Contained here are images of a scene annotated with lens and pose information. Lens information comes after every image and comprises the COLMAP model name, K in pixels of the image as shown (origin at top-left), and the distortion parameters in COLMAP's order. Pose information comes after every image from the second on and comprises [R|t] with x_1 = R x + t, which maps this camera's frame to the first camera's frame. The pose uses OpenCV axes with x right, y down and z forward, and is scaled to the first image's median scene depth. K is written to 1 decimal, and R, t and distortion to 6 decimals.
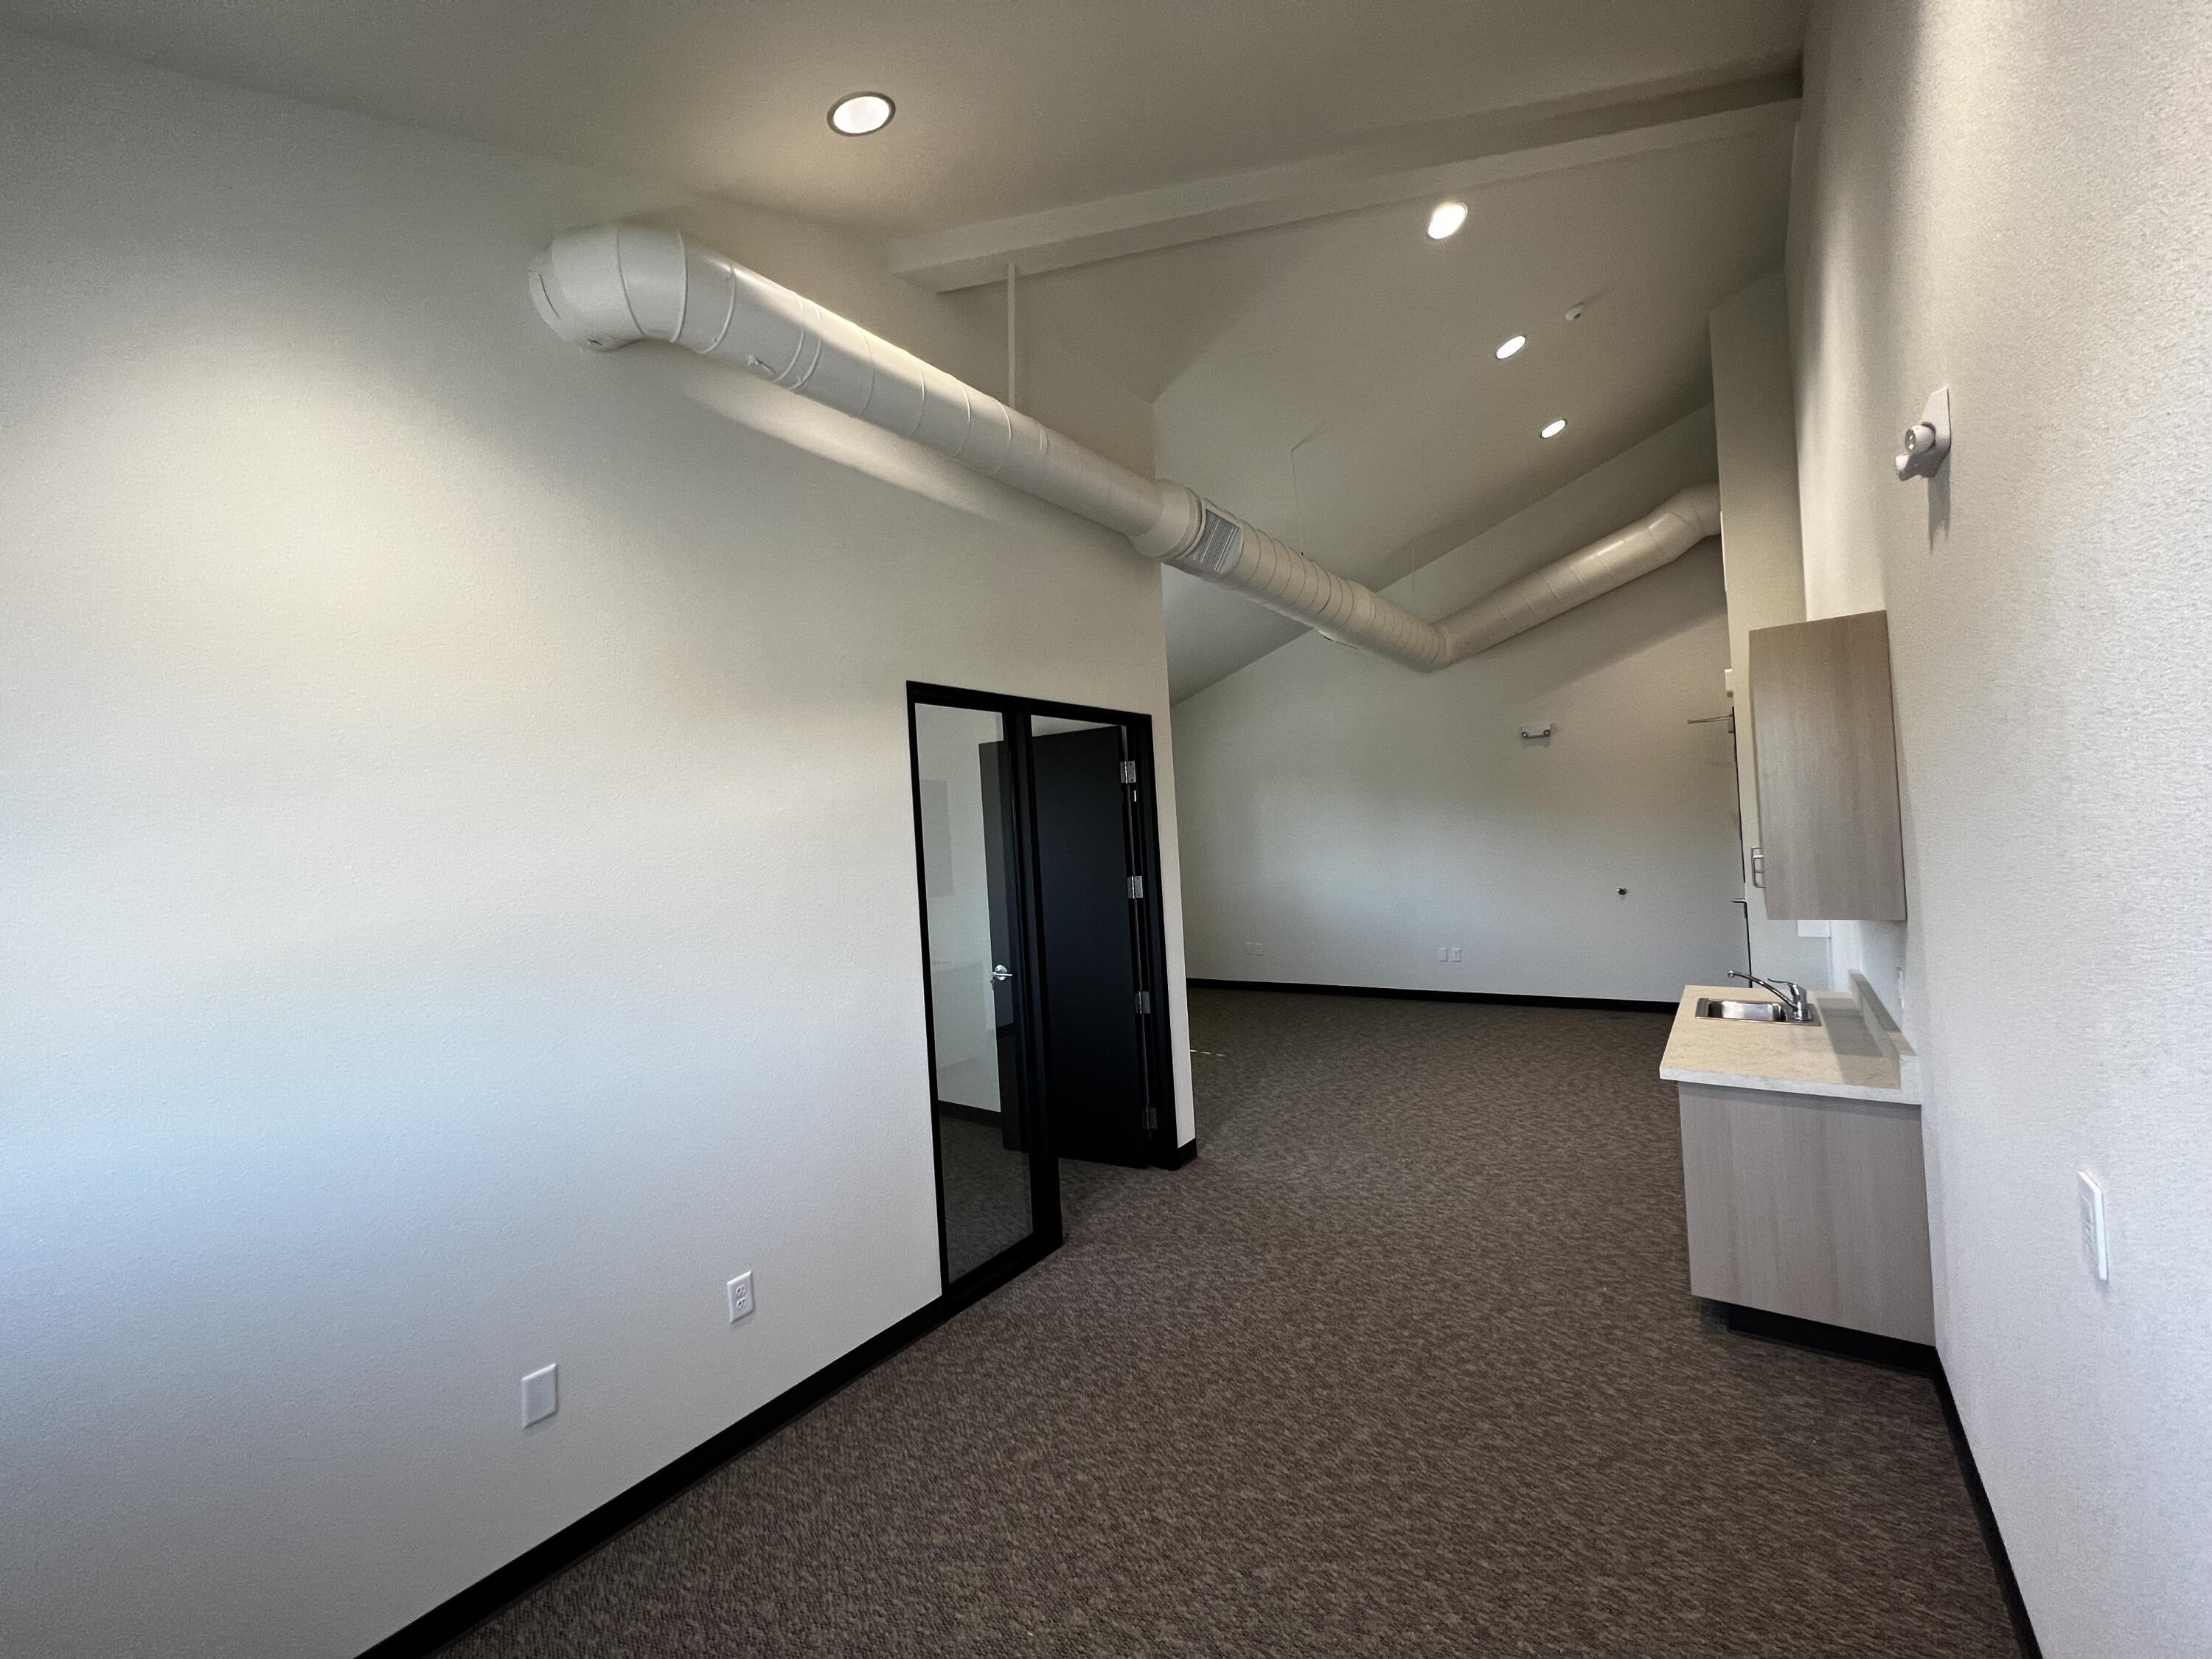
lens RADIAL K [[878.9, 0, 1110.0], [0, 878.9, 833.4], [0, 0, 1]] dist [0.000843, 0.000402]
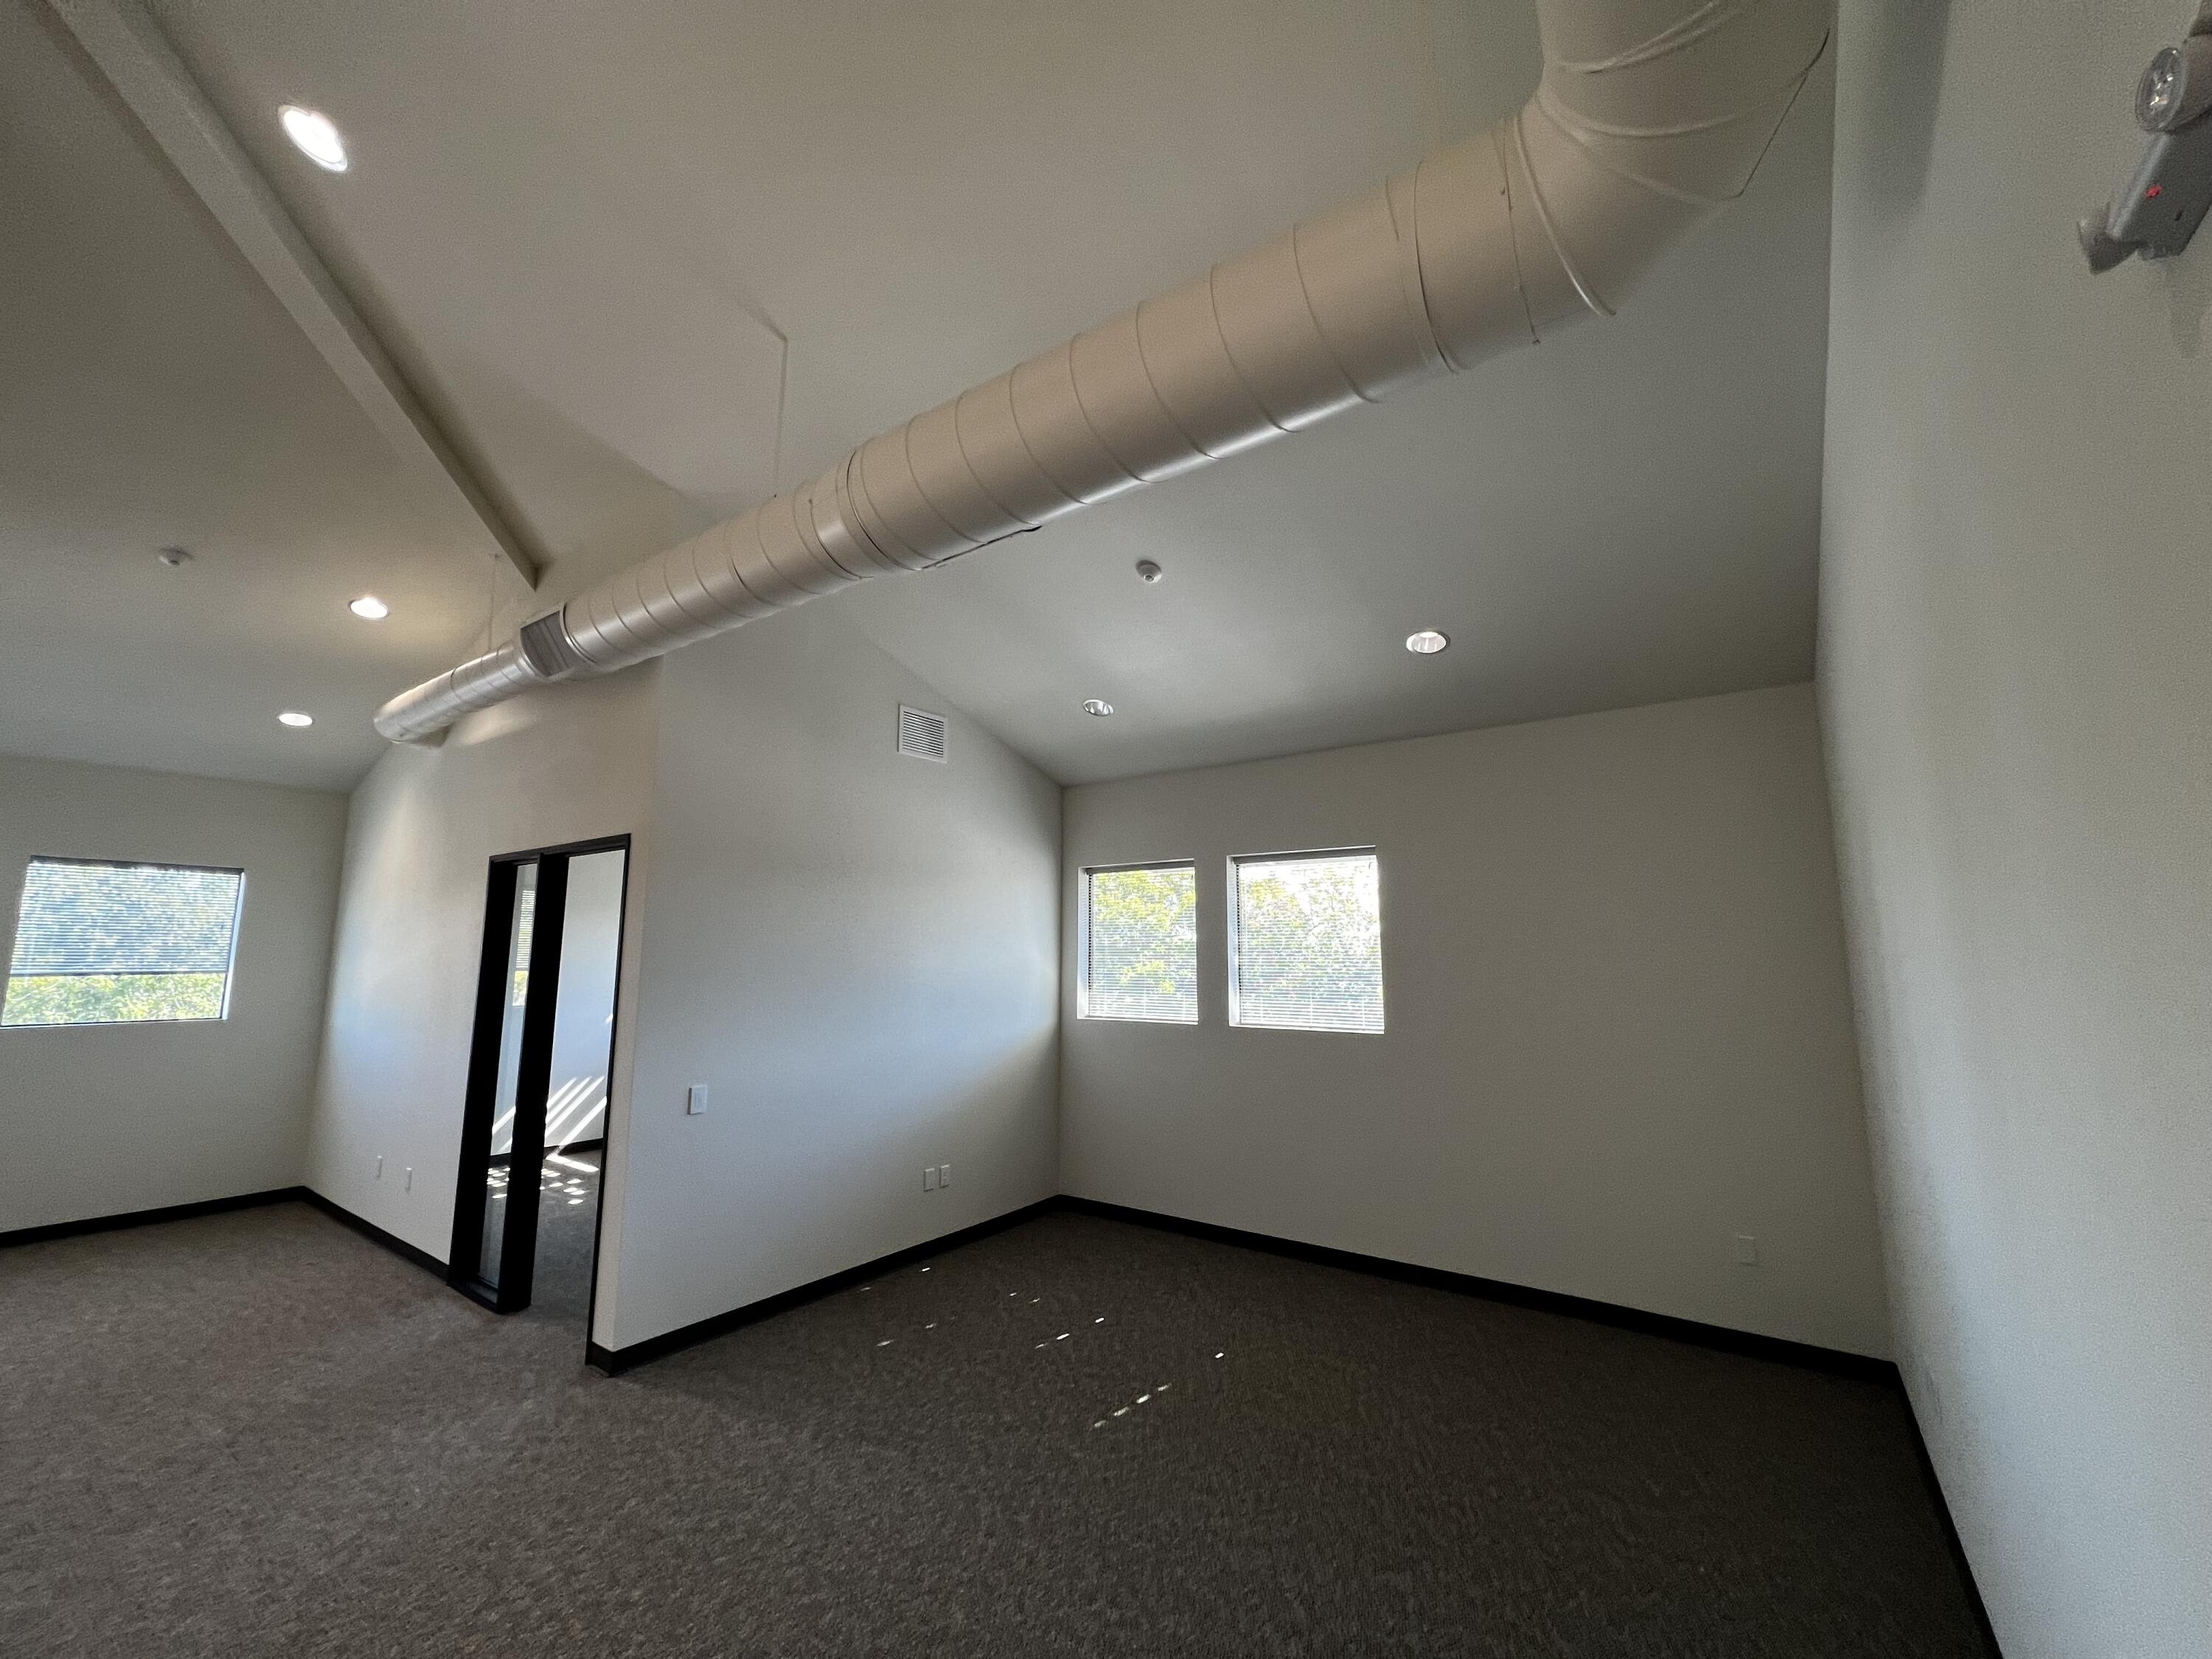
lens RADIAL K [[877.6, 0, 1108.4], [0, 877.6, 834.1], [0, 0, 1]] dist [0.001345, 0.000362]
pose [[0.001550, -0.077996, -0.996952, 0.763792], [0.005888, 0.996937, -0.077986, -0.047816], [0.999981, -0.005750, 0.002005, 1.190070]]
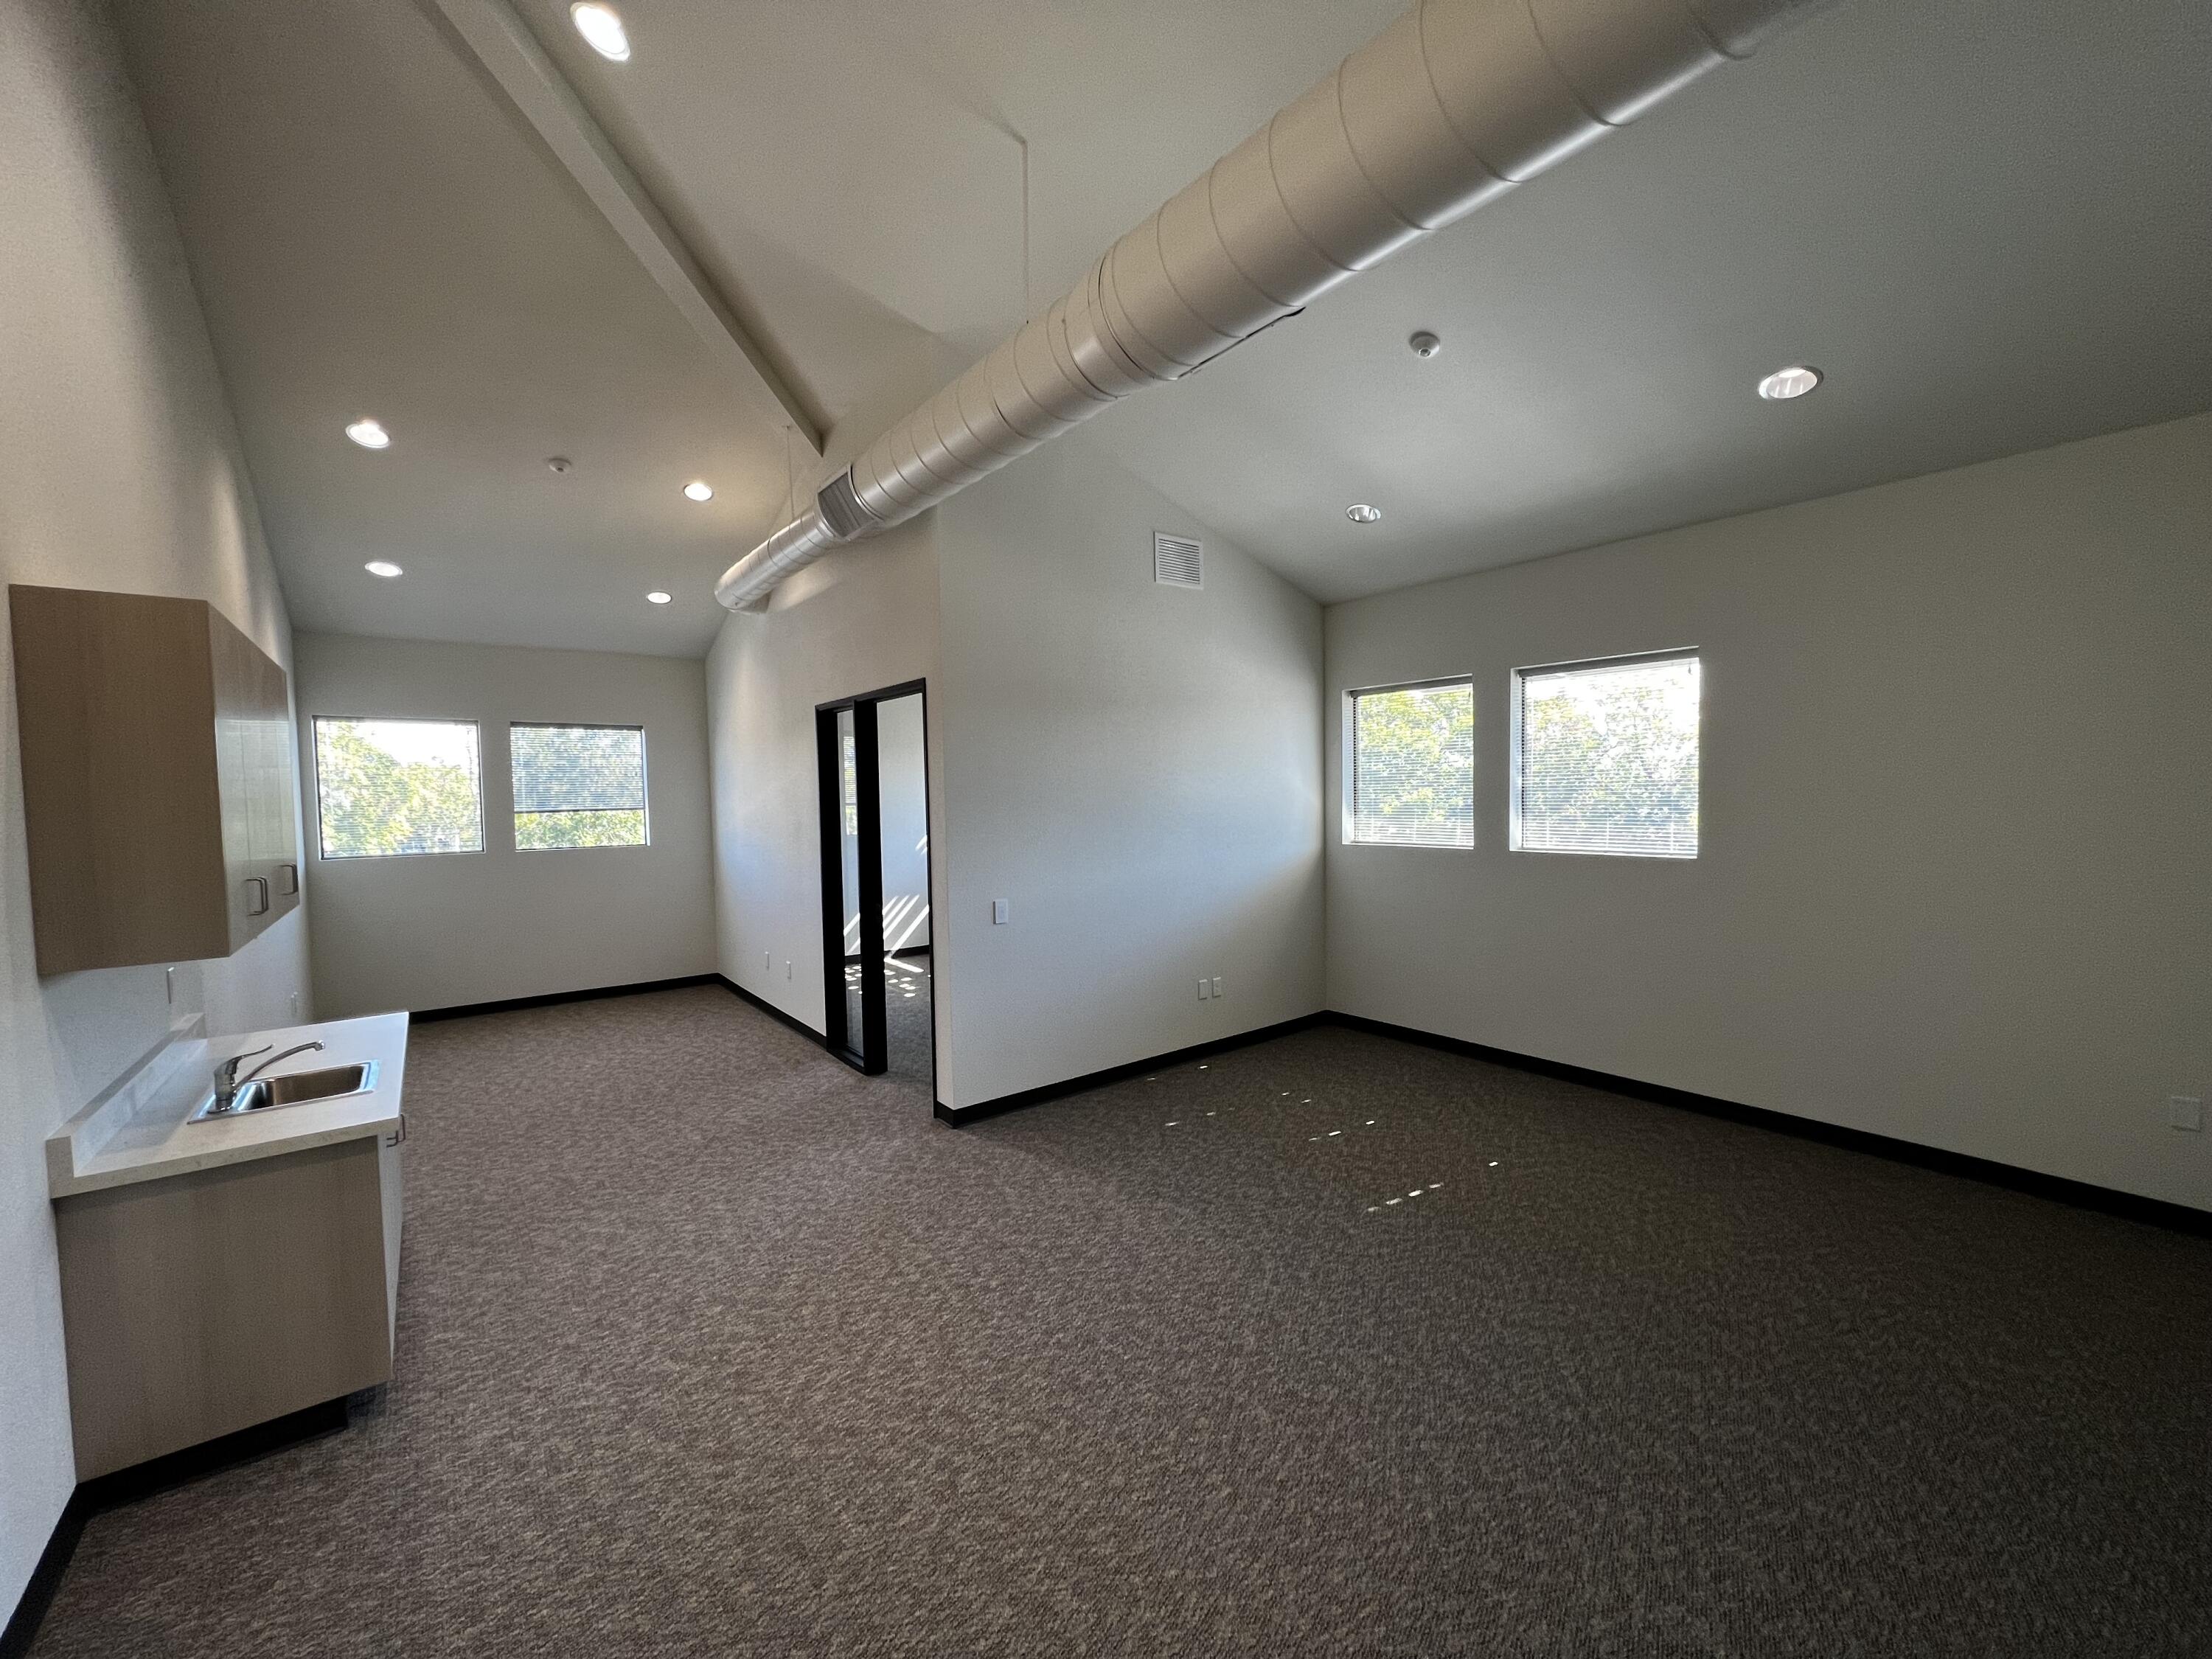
lens RADIAL K [[878.9, 0, 1110.0], [0, 878.9, 833.4], [0, 0, 1]] dist [0.000843, 0.000402]
pose [[-0.279579, 0.111061, -0.953678, 0.772847], [0.041717, 0.993754, 0.103499, -0.042111], [0.959216, -0.010848, -0.282466, 1.183471]]
